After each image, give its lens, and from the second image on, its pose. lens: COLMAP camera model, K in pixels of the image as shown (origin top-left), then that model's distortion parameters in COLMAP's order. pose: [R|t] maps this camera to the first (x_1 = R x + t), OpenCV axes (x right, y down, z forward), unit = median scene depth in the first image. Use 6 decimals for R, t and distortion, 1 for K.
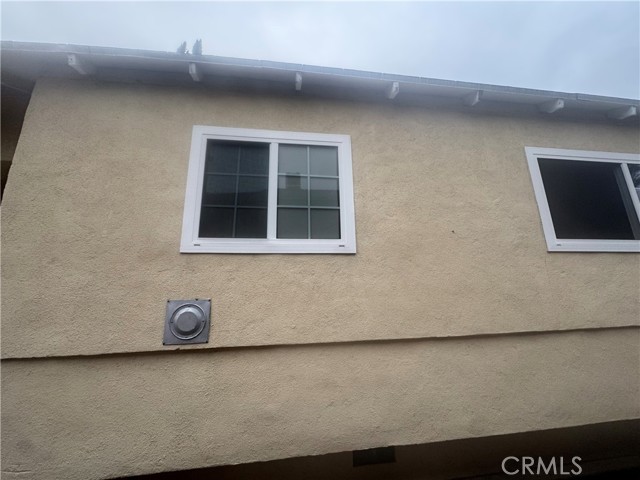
lens RADIAL K [[255.6, 0, 318.5], [0, 255.6, 240.7], [0, 0, 1]] dist [-0.001260, 0.000033]
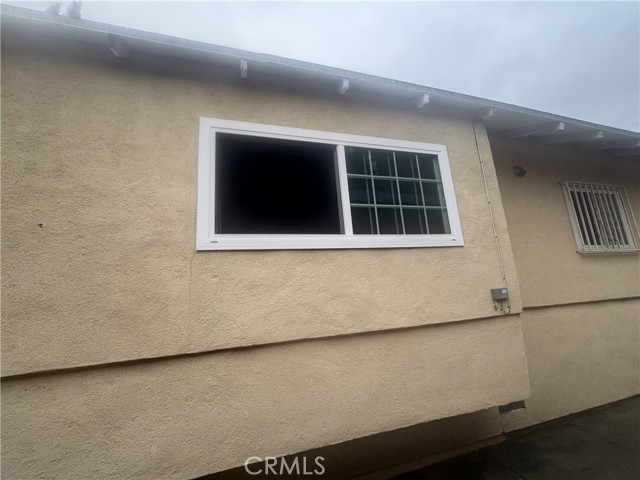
lens RADIAL K [[255.6, 0, 323.0], [0, 255.6, 239.6], [0, 0, 1]] dist [-0.001260, 0.000033]
pose [[0.989118, -0.010918, 0.146718, 1.134120], [0.008789, 0.999847, 0.015148, 0.000808], [-0.146861, -0.013694, 0.989062, 0.171611]]
